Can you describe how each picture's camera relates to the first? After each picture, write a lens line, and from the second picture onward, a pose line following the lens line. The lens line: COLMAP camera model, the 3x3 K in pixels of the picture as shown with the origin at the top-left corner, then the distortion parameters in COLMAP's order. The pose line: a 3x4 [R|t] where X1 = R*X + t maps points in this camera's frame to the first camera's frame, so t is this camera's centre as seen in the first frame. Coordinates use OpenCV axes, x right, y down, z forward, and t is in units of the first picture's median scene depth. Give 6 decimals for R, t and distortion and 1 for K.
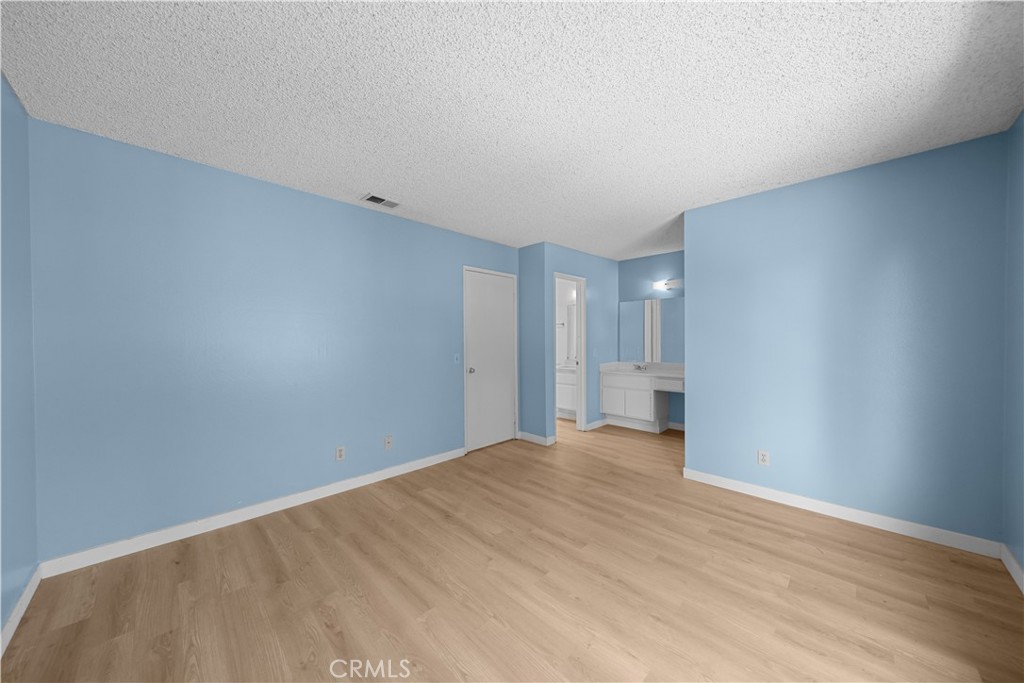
lens RADIAL K [[353.8, 0, 512.0], [0, 353.8, 340.3], [0, 0, 1]] dist [0.002129, 0.000093]
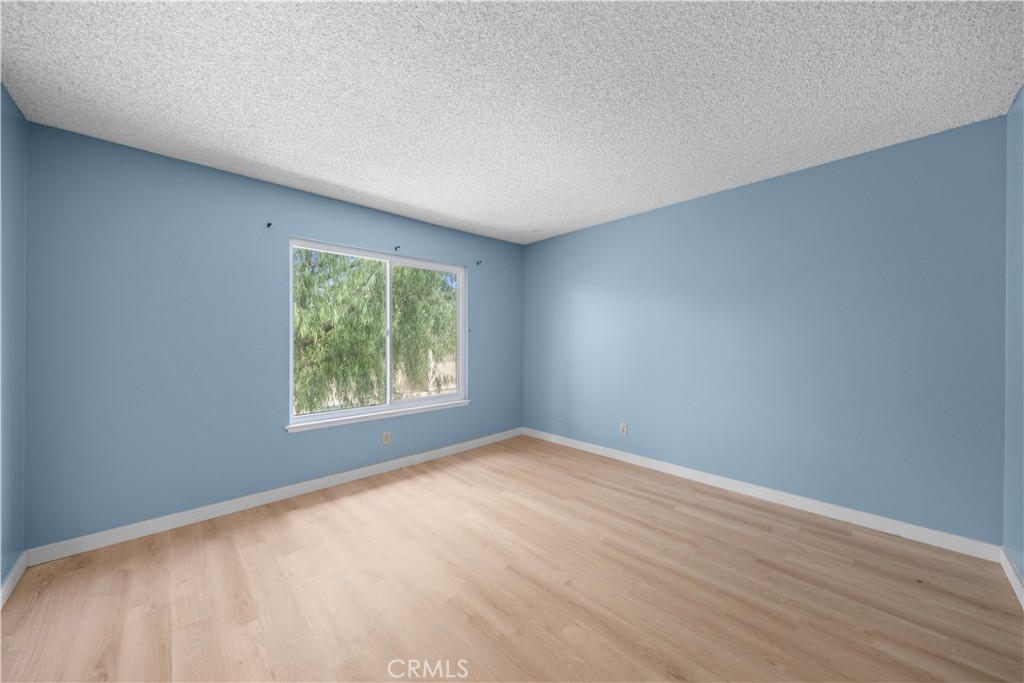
lens RADIAL K [[353.8, 0, 511.2], [0, 353.8, 339.7], [0, 0, 1]] dist [0.002129, 0.000093]
pose [[-0.999652, 0.005987, 0.025684, 0.055008], [0.006066, 0.999977, 0.002998, 0.013655], [-0.025665, 0.003152, -0.999666, 1.974414]]
